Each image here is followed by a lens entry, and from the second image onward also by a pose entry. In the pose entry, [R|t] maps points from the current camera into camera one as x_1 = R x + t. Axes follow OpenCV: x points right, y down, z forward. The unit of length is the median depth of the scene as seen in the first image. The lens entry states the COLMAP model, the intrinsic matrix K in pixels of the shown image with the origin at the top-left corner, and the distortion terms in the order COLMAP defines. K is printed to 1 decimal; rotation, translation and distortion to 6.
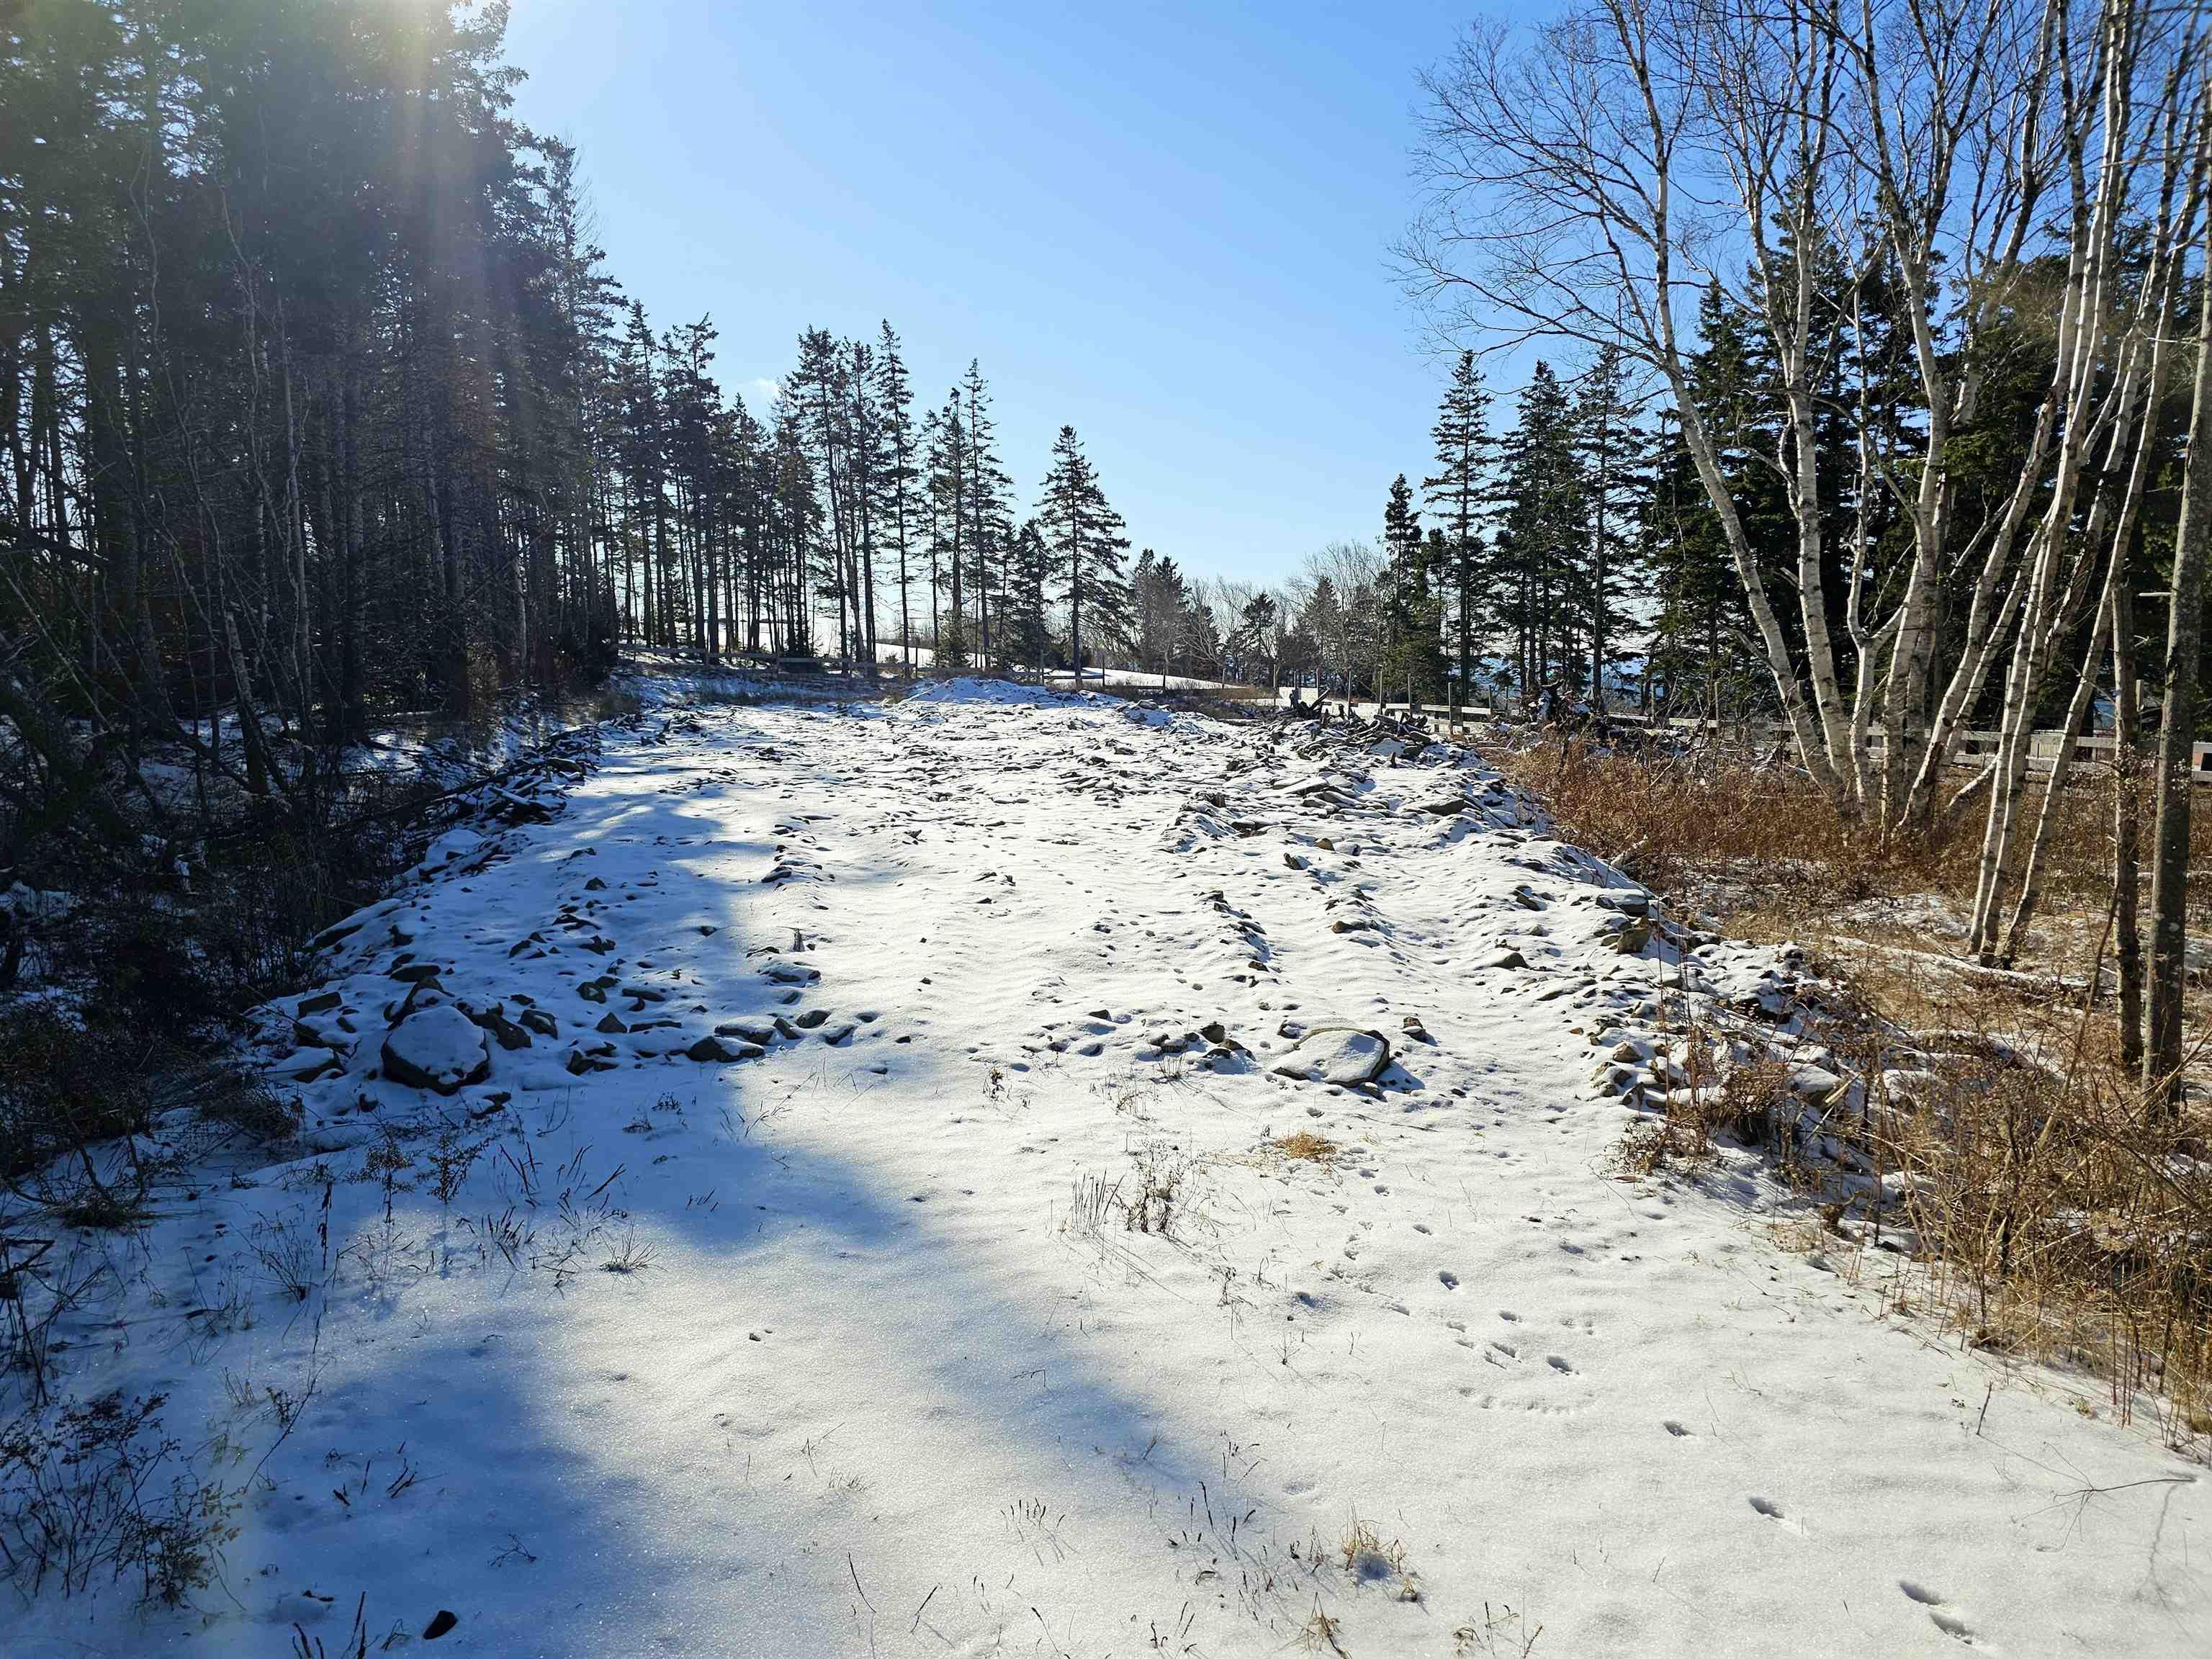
lens RADIAL K [[1454.2, 0, 1086.4], [0, 1454.2, 834.1], [0, 0, 1]] dist [0.069688, -0.064494]
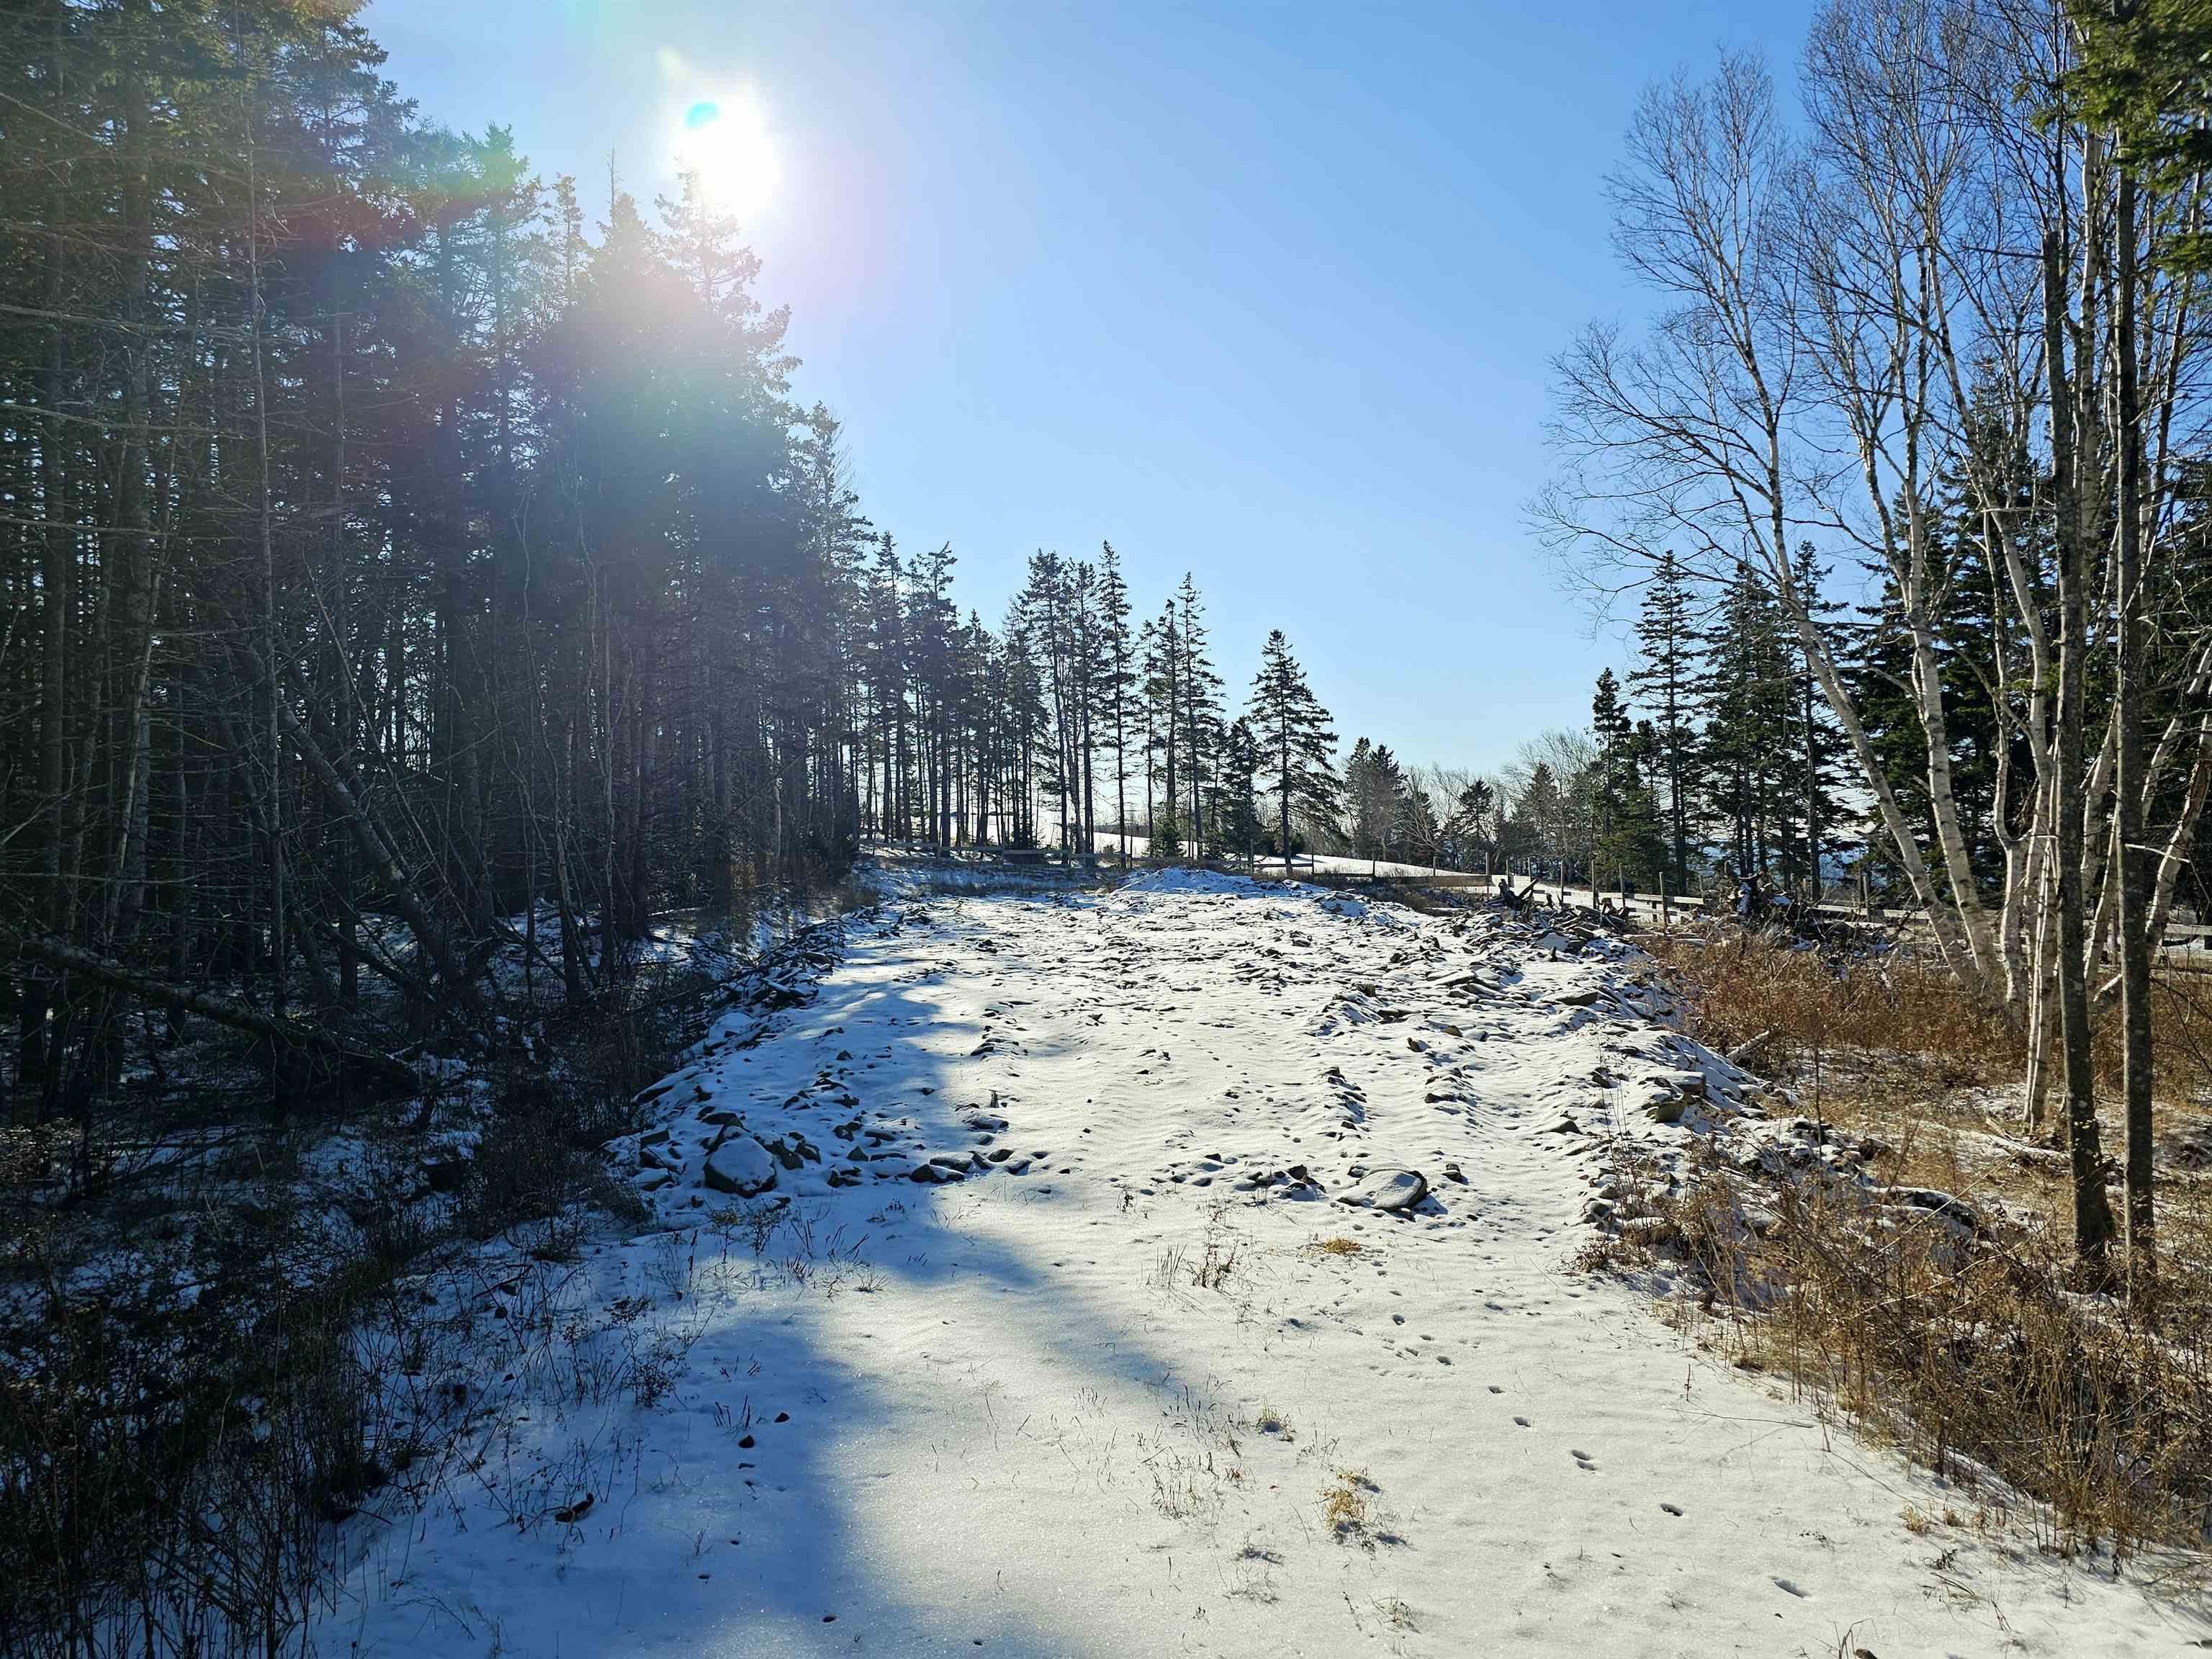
lens RADIAL K [[1454.2, 0, 1119.7], [0, 1454.2, 817.8], [0, 0, 1]] dist [0.069688, -0.064494]
pose [[0.991772, -0.009895, -0.127635, 0.035051], [-0.007818, 0.990465, -0.137540, 0.000808], [0.127779, 0.137406, 0.982238, -0.127800]]
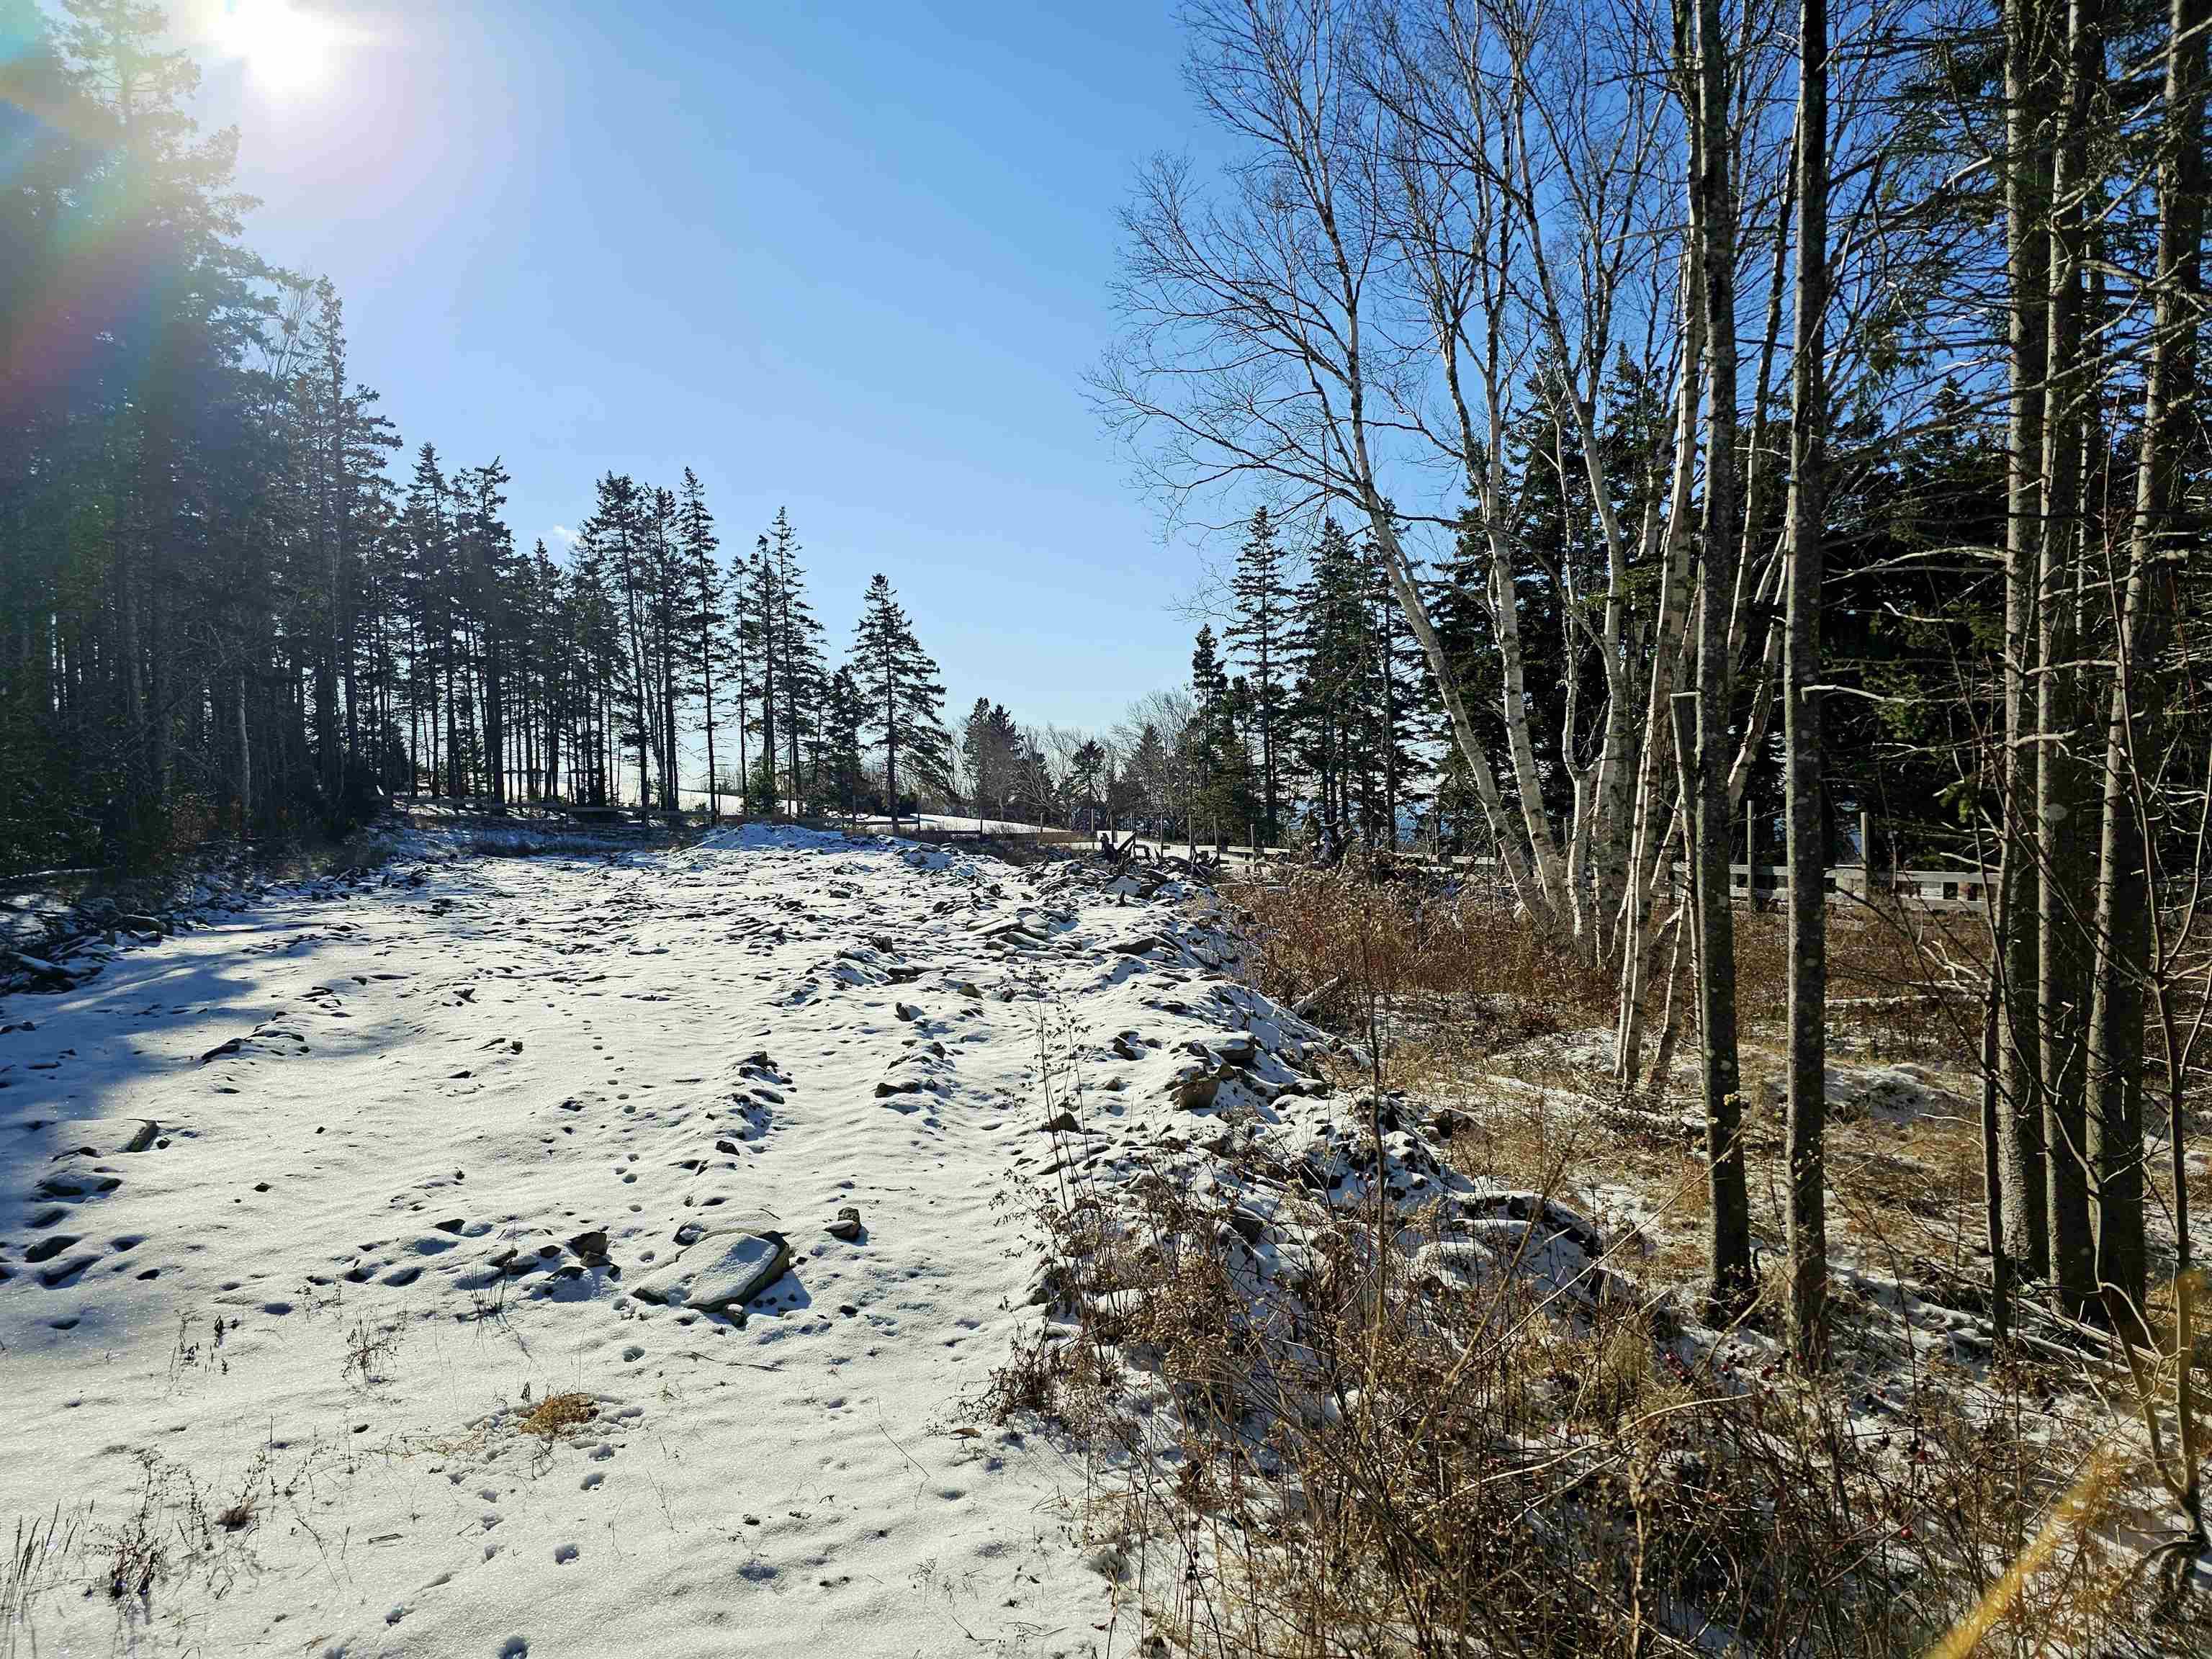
lens RADIAL K [[1454.2, 0, 1103.2], [0, 1454.2, 849.6], [0, 0, 1]] dist [0.069688, -0.064494]
pose [[0.993054, -0.014169, 0.116801, 0.096315], [0.024597, 0.995787, -0.088331, 0.001069], [-0.115057, 0.090591, 0.989220, 0.059411]]
